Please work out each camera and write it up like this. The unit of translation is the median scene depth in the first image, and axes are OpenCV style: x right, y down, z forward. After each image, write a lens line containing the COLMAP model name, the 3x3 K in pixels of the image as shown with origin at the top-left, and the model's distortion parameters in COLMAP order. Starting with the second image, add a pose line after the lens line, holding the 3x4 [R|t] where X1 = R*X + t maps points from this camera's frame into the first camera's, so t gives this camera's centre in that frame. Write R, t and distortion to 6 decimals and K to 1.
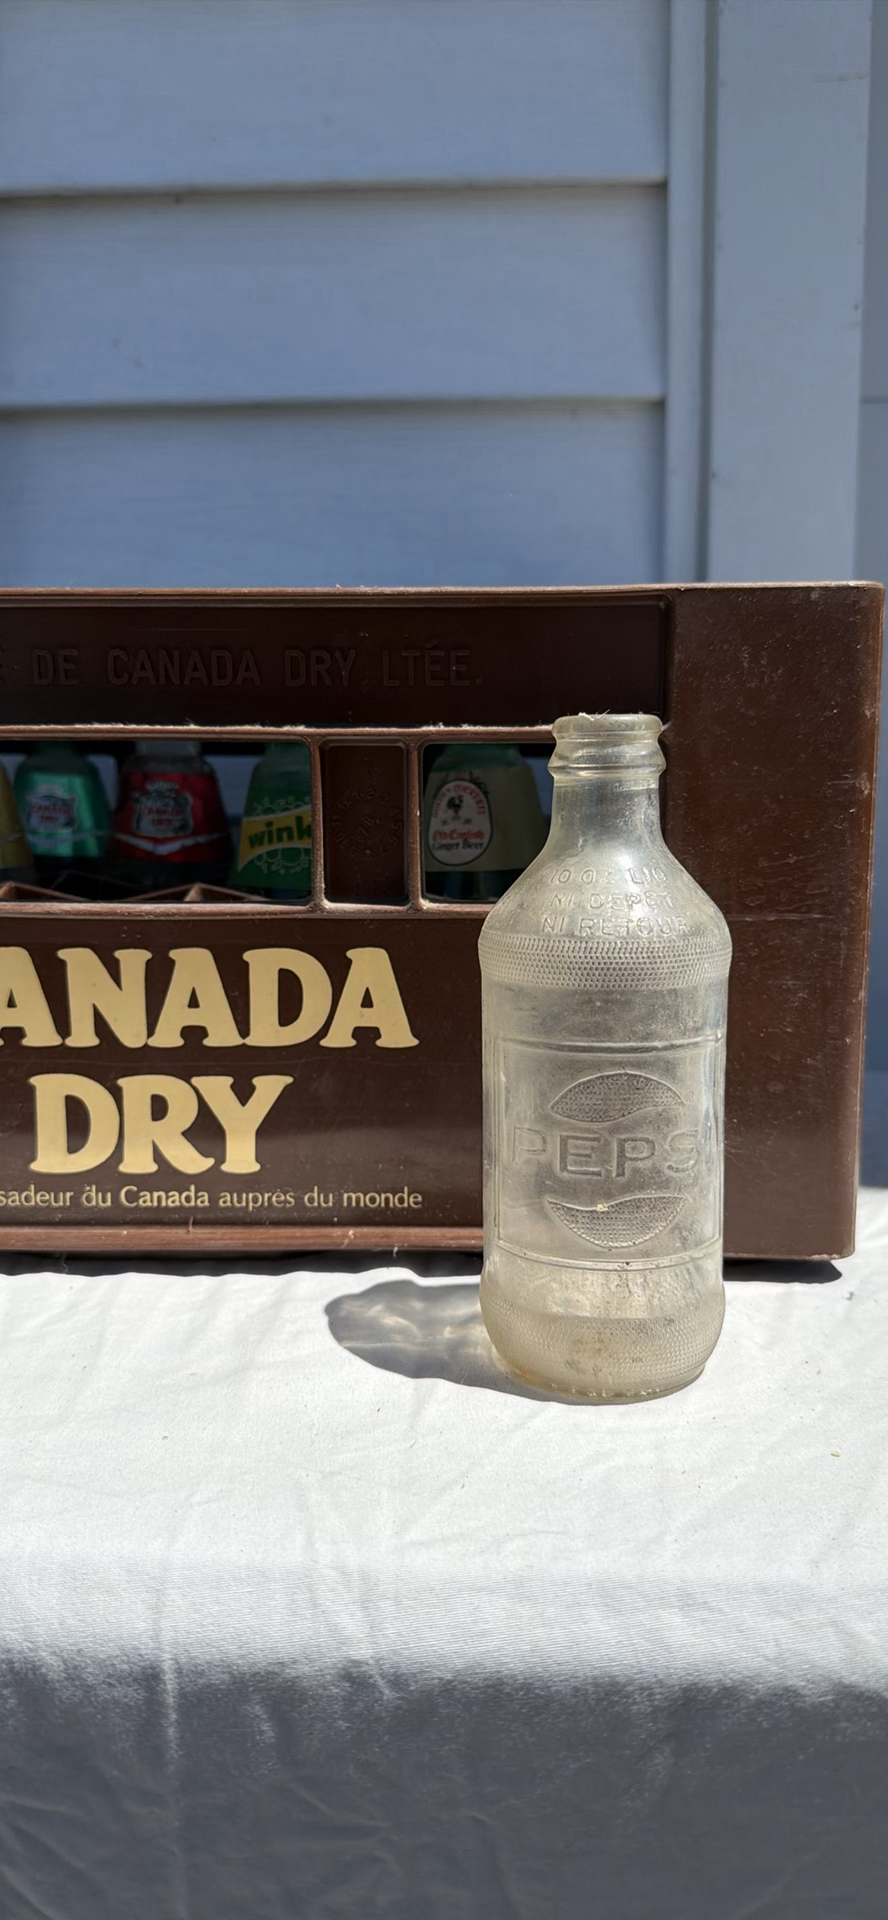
lens RADIAL K [[1296.4, 0, 444.2], [0, 1296.4, 965.9], [0, 0, 1]] dist [0.129383, -0.195509]
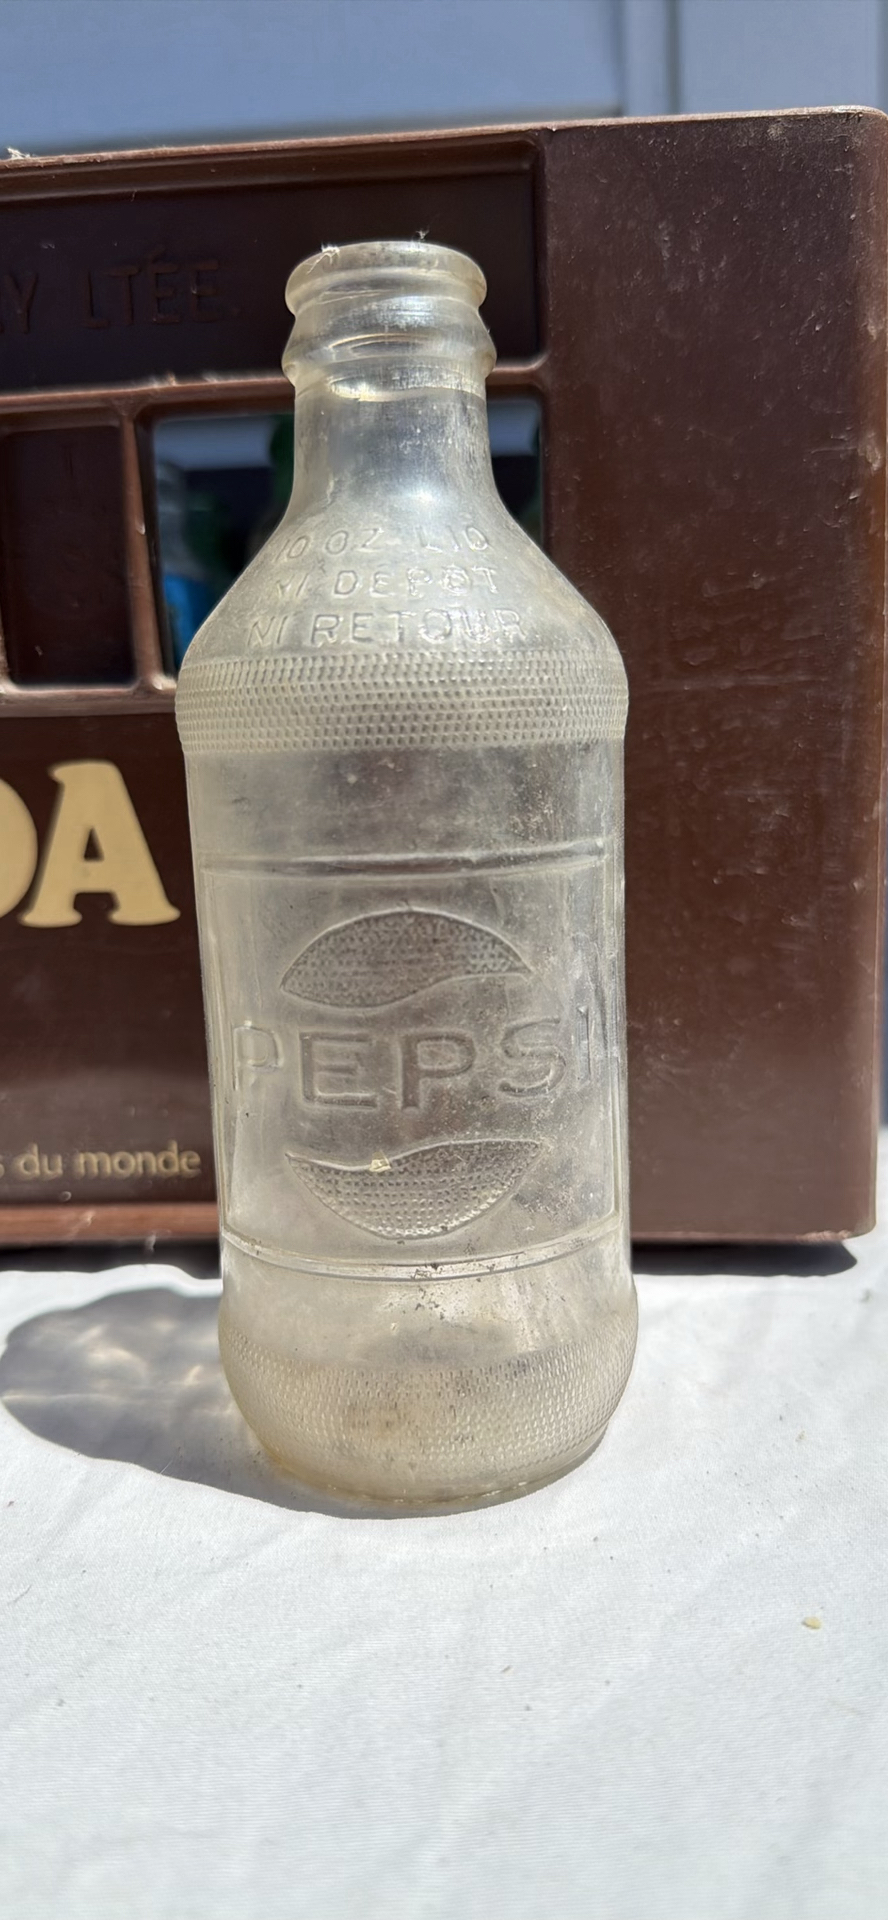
lens RADIAL K [[1317.4, 0, 447.2], [0, 1317.4, 975.5], [0, 0, 1]] dist [0.000674, -0.085406]
pose [[0.999080, -0.026059, -0.034046, 0.132048], [0.027206, 0.999062, 0.033681, 0.070709], [0.033137, -0.034576, 0.998853, 0.364914]]
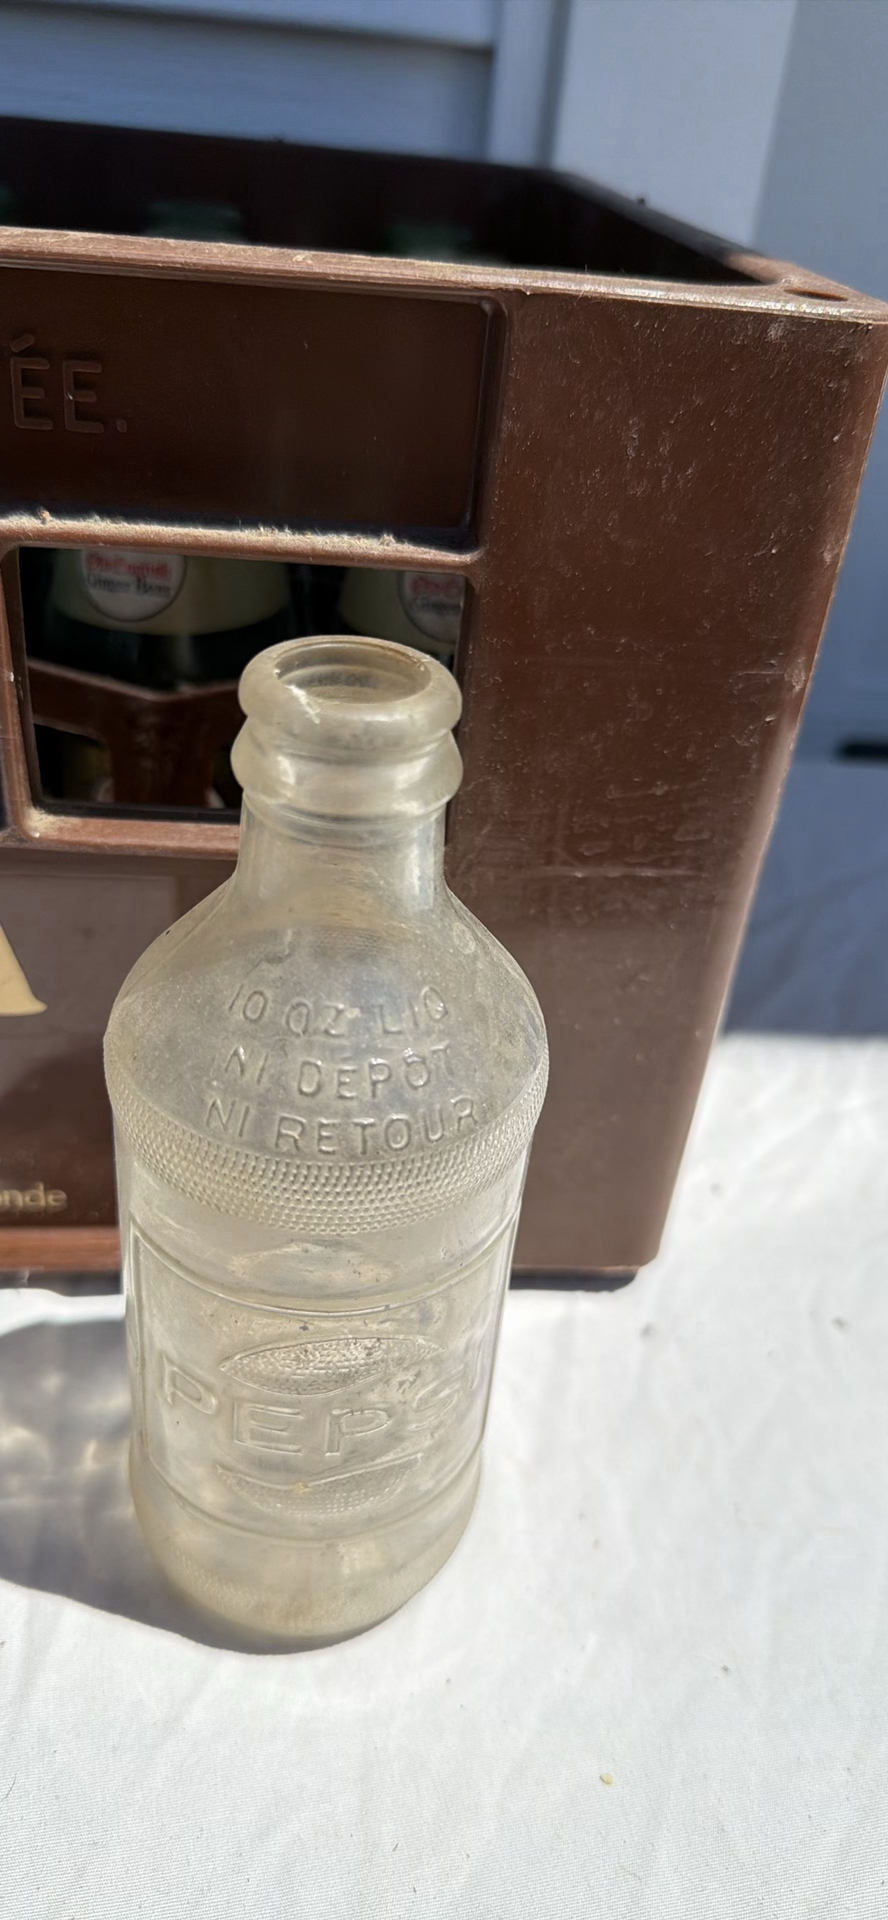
lens RADIAL K [[1289.6, 0, 423.7], [0, 1289.6, 953.9], [0, 0, 1]] dist [0.007263, -0.084378]
pose [[0.987403, 0.007192, 0.158065, 0.062102], [-0.074000, 0.903974, 0.421136, -0.240913], [-0.139858, -0.427528, 0.893118, 0.429568]]
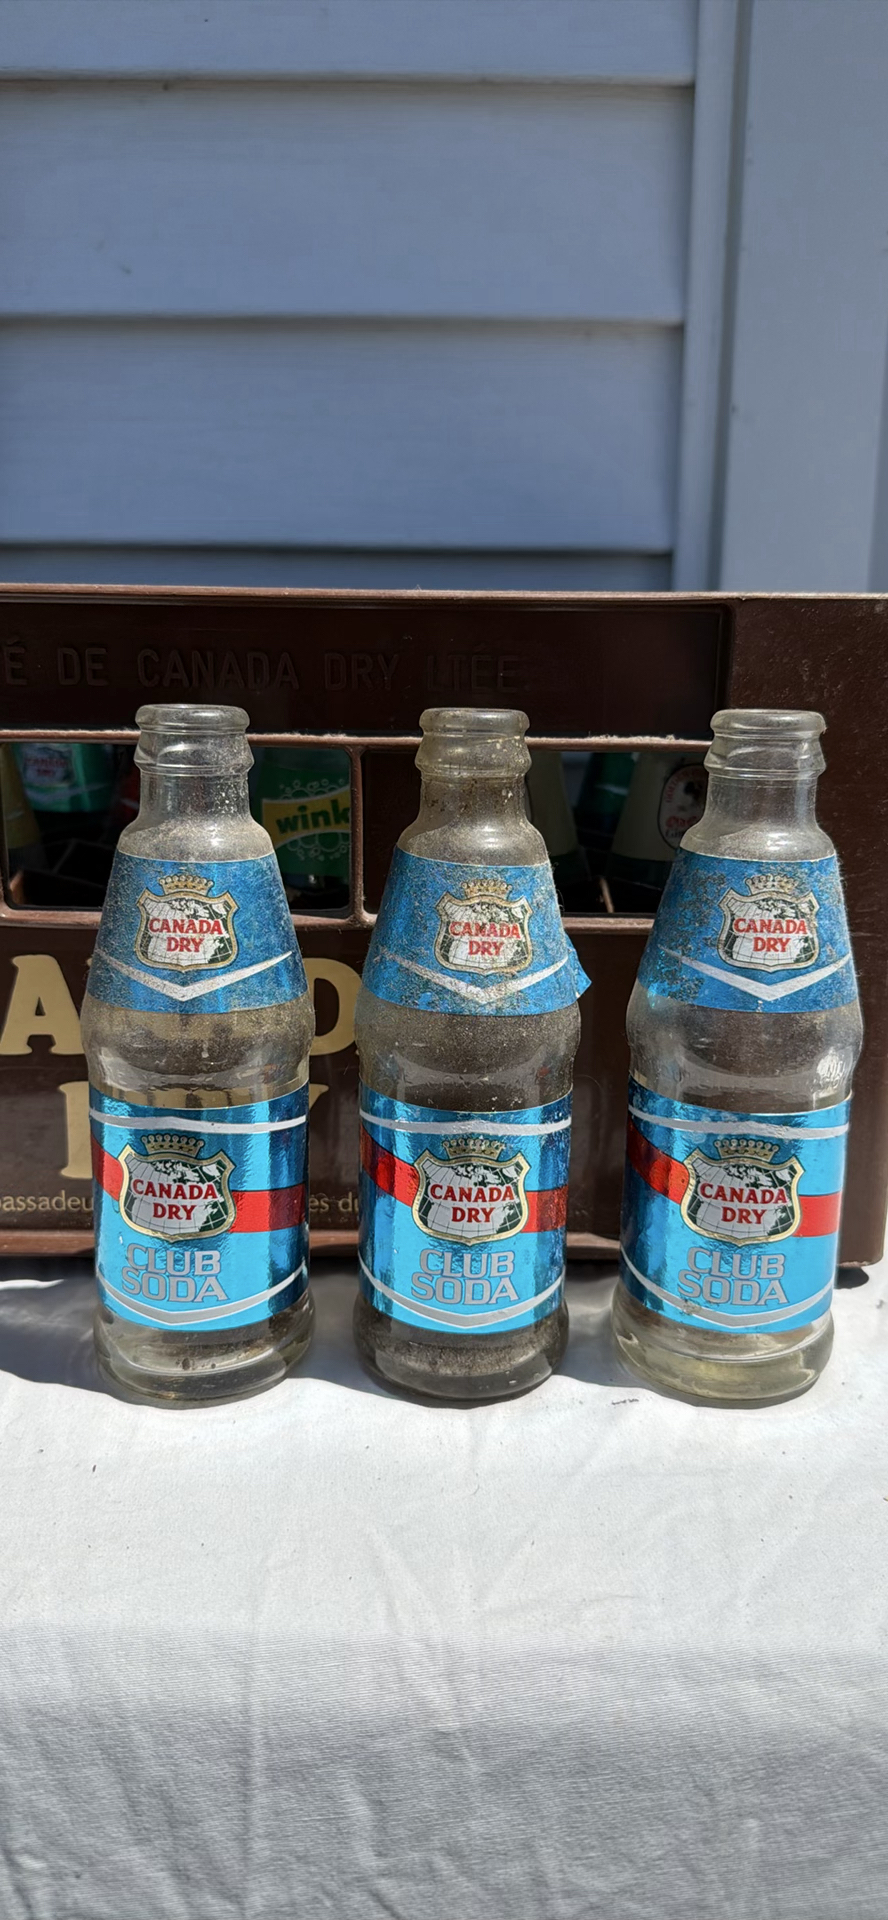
lens RADIAL K [[1296.4, 0, 444.2], [0, 1296.4, 965.9], [0, 0, 1]] dist [0.129383, -0.195509]
pose [[0.999260, 0.004761, 0.038170, -0.067086], [-0.008560, 0.994952, 0.099986, -0.105389], [-0.037501, -0.100239, 0.994256, 0.024018]]
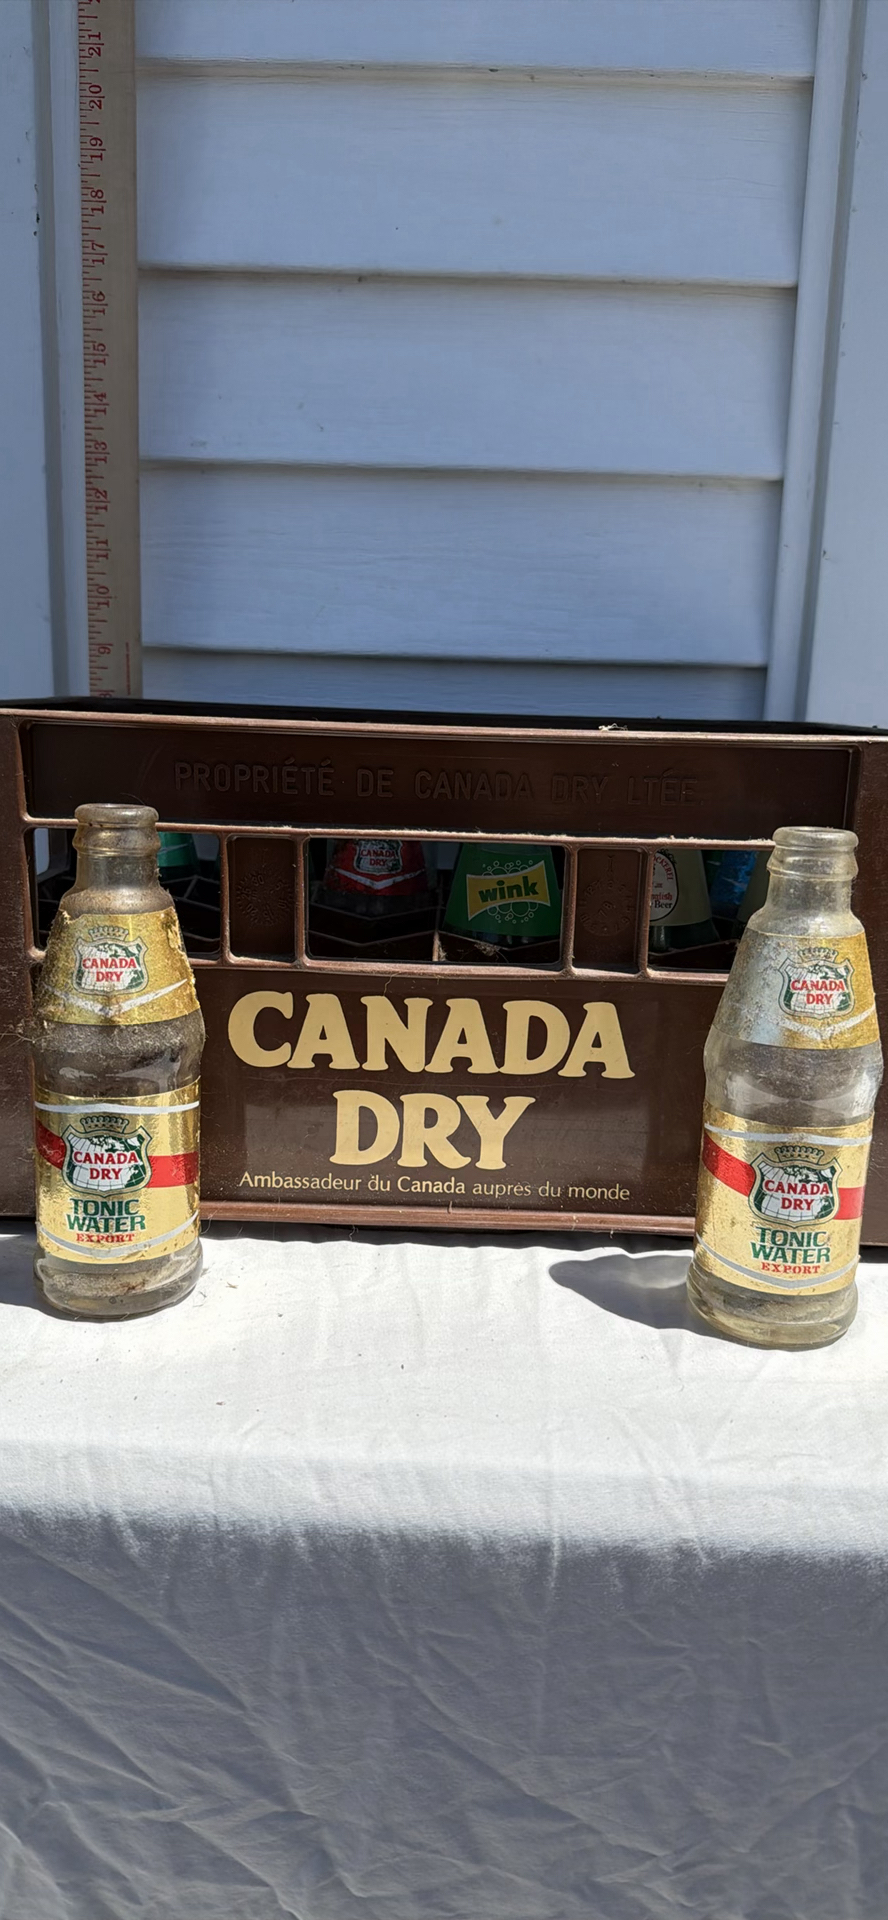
lens RADIAL K [[1273.0, 0, 446.5], [0, 1273.0, 964.2], [0, 0, 1]] dist [0.147987, -0.222490]
pose [[0.999229, 0.027535, 0.027986, -0.246105], [-0.029432, 0.997126, 0.069804, -0.134636], [-0.025984, -0.070573, 0.997168, -0.258095]]
